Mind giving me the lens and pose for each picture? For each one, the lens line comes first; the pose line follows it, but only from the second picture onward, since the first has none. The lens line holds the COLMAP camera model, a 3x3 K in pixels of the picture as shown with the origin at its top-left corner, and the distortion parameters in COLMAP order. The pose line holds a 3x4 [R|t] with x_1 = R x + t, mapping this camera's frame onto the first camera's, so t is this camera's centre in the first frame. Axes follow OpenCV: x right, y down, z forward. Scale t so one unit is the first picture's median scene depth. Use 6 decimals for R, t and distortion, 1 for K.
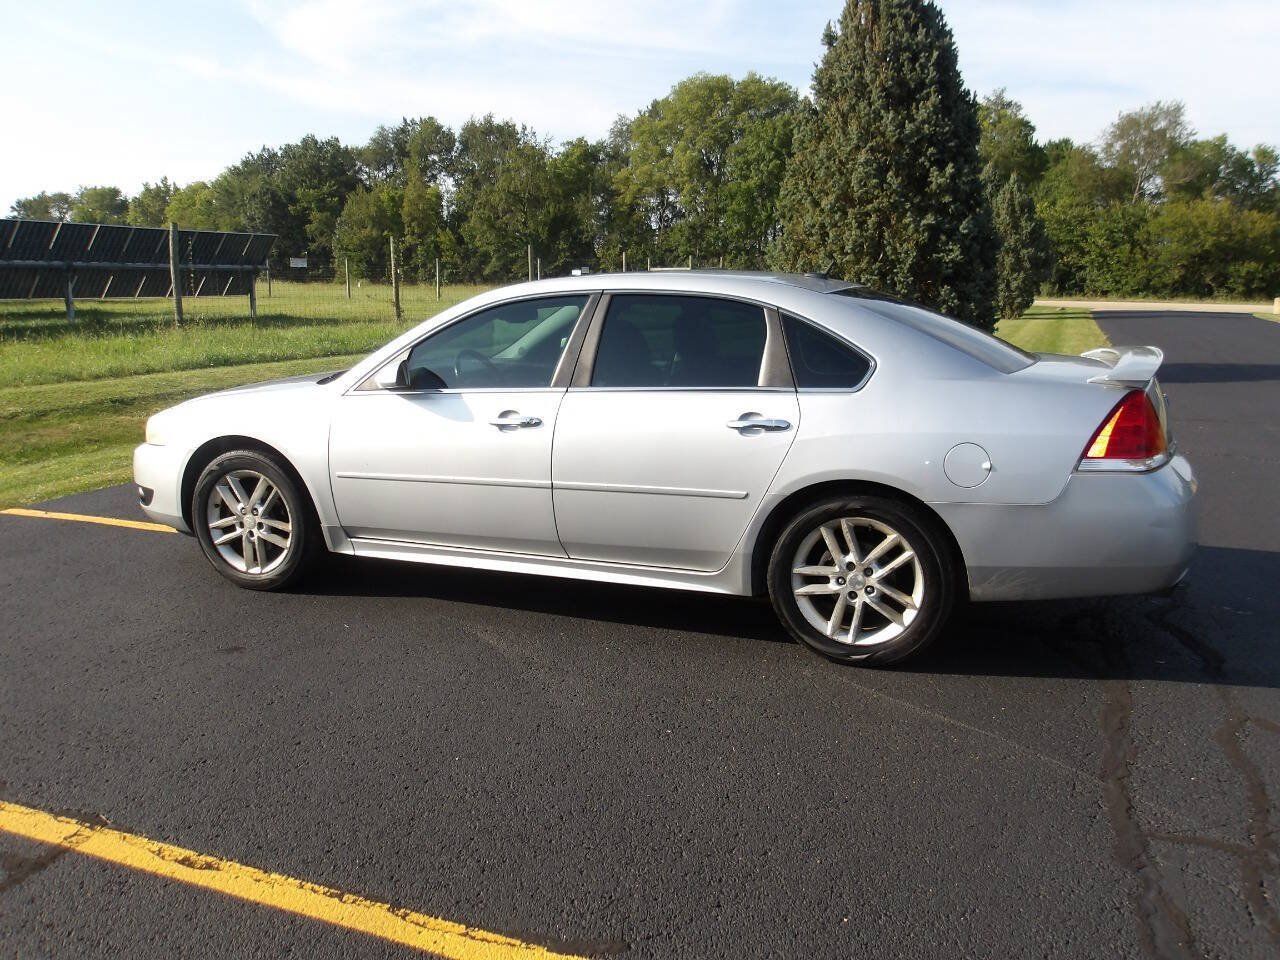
lens RADIAL K [[1093.3, 0, 638.0], [0, 1093.3, 443.9], [0, 0, 1]] dist [0.007697, 0.000432]
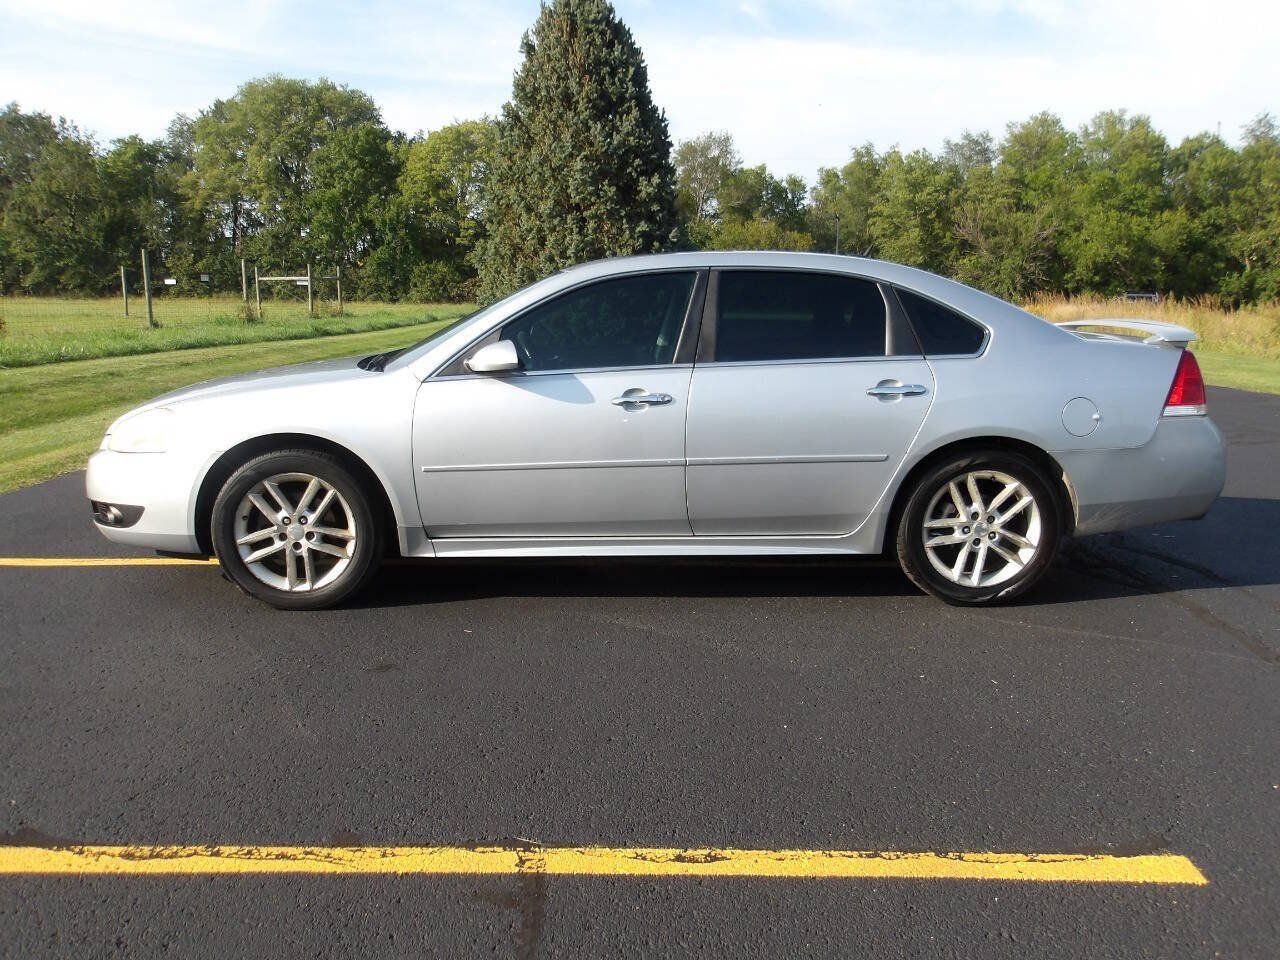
lens RADIAL K [[1093.3, 0, 638.0], [0, 1093.3, 443.9], [0, 0, 1]] dist [0.007697, 0.000432]
pose [[0.923991, -0.052427, 0.378803, -0.147840], [0.057198, 0.998362, -0.001345, 0.005955], [-0.378112, 0.022909, 0.925476, 0.029338]]
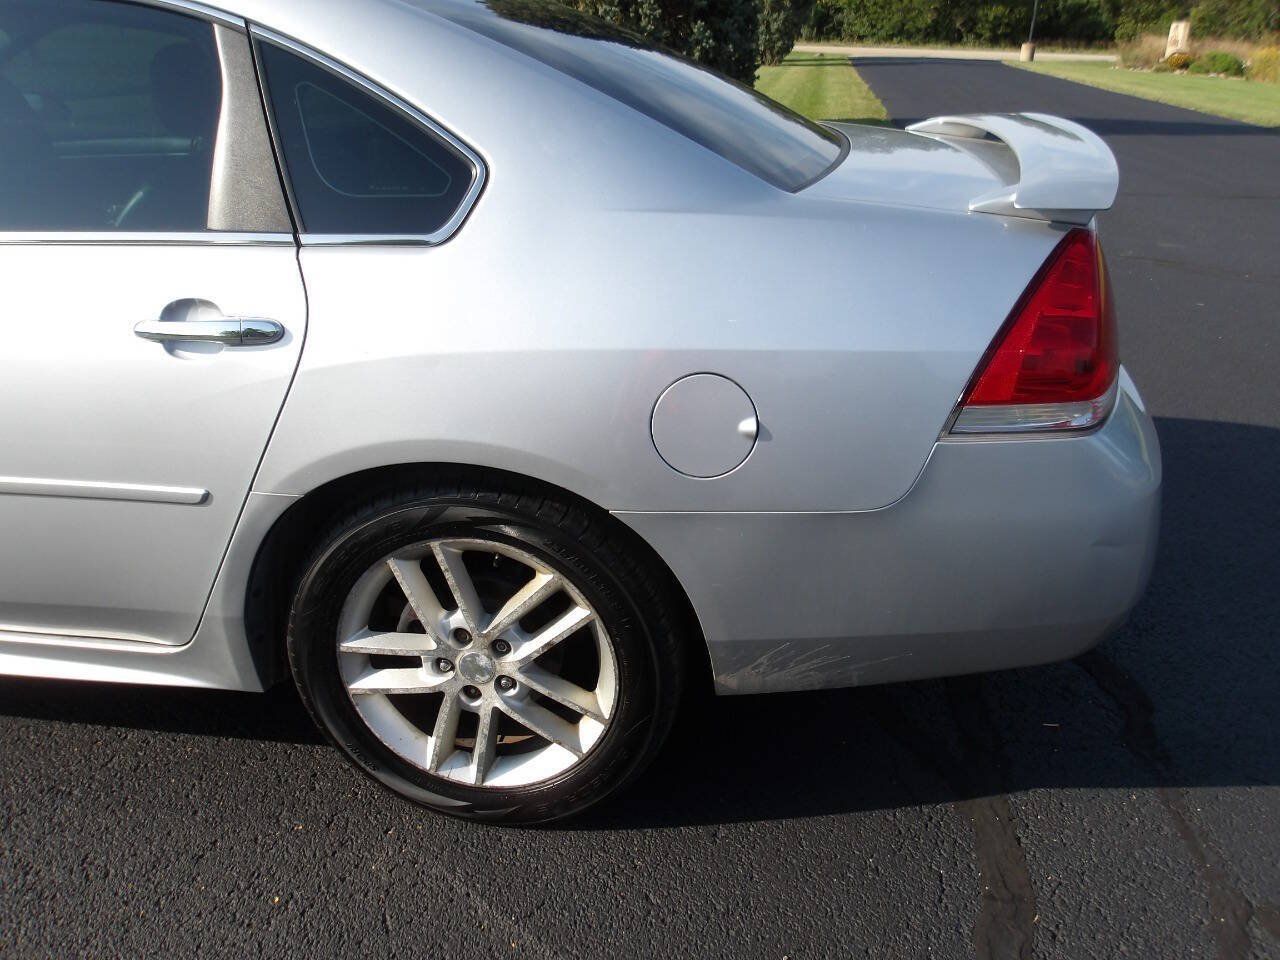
lens RADIAL K [[1087.8, 0, 659.1], [0, 1087.8, 478.6], [0, 0, 1]] dist [0.007295, -0.010666]
pose [[0.973243, -0.078016, 0.216131, 0.050422], [0.022238, 0.968162, 0.249336, -0.017043], [-0.228702, -0.237858, 0.943991, 0.158813]]
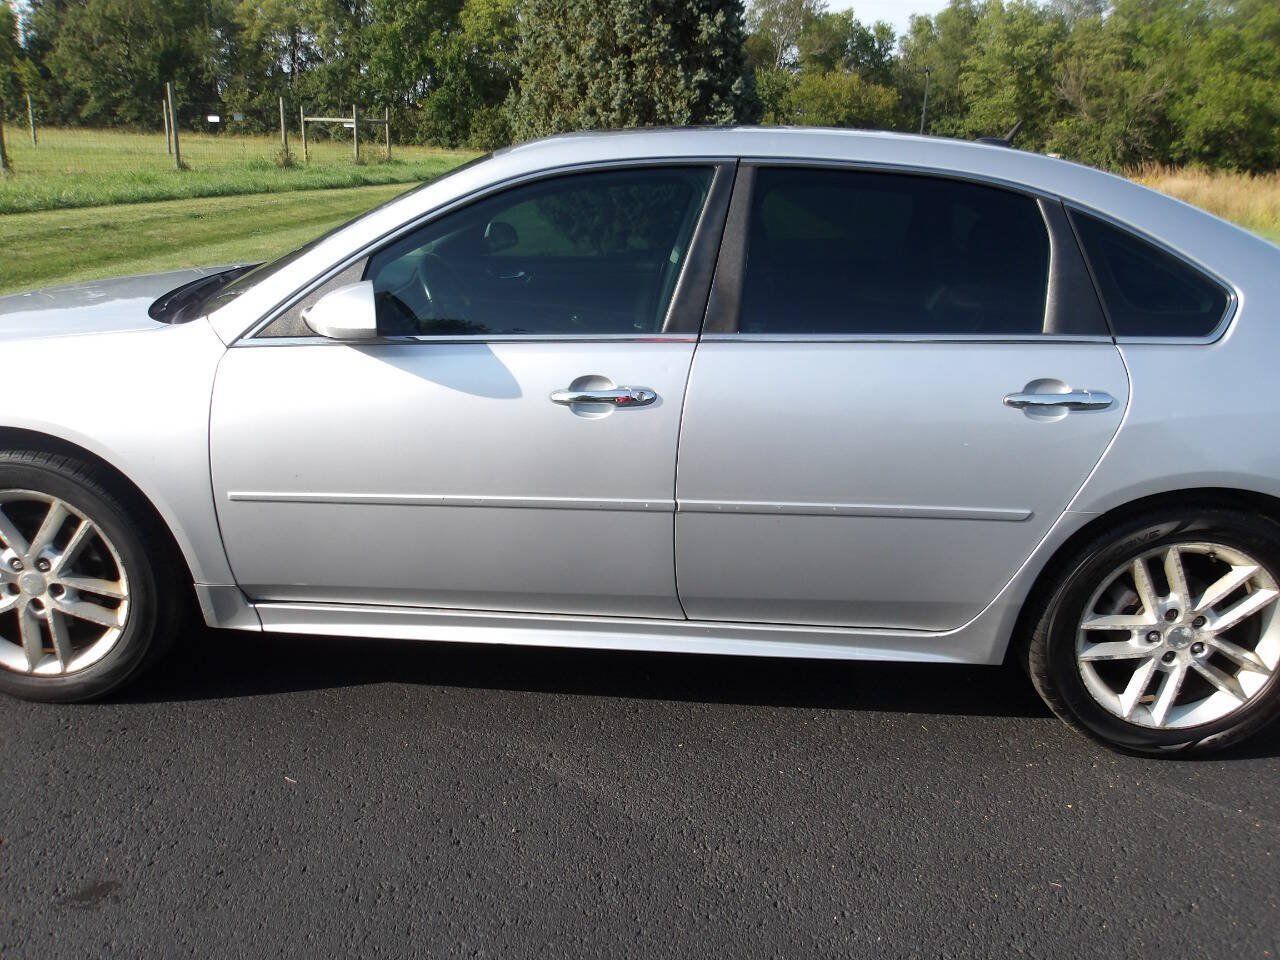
lens RADIAL K [[1084.8, 0, 641.0], [0, 1084.8, 455.5], [0, 0, 1]] dist [0.011305, -0.005567]
pose [[0.945585, -0.059101, 0.319963, -0.082700], [0.014990, 0.990234, 0.138607, -0.020466], [-0.325030, -0.126268, 0.937236, 0.142735]]
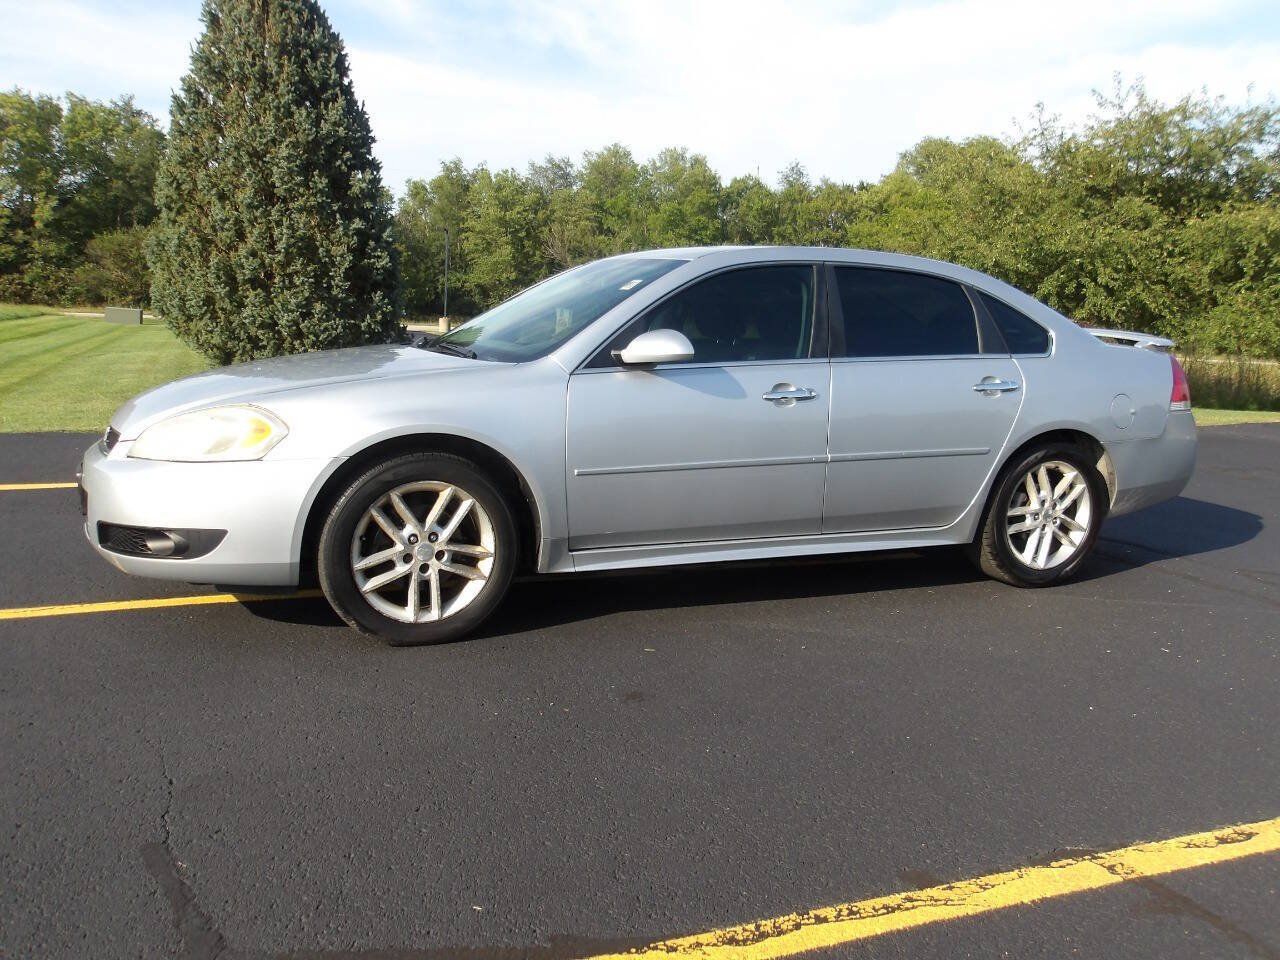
lens RADIAL K [[1093.3, 0, 638.0], [0, 1093.3, 443.9], [0, 0, 1]] dist [0.007697, 0.000432]
pose [[0.703548, -0.060582, 0.708061, -0.264737], [0.073713, 0.997206, 0.012078, 0.000130], [-0.706814, 0.043696, 0.706048, 0.129669]]
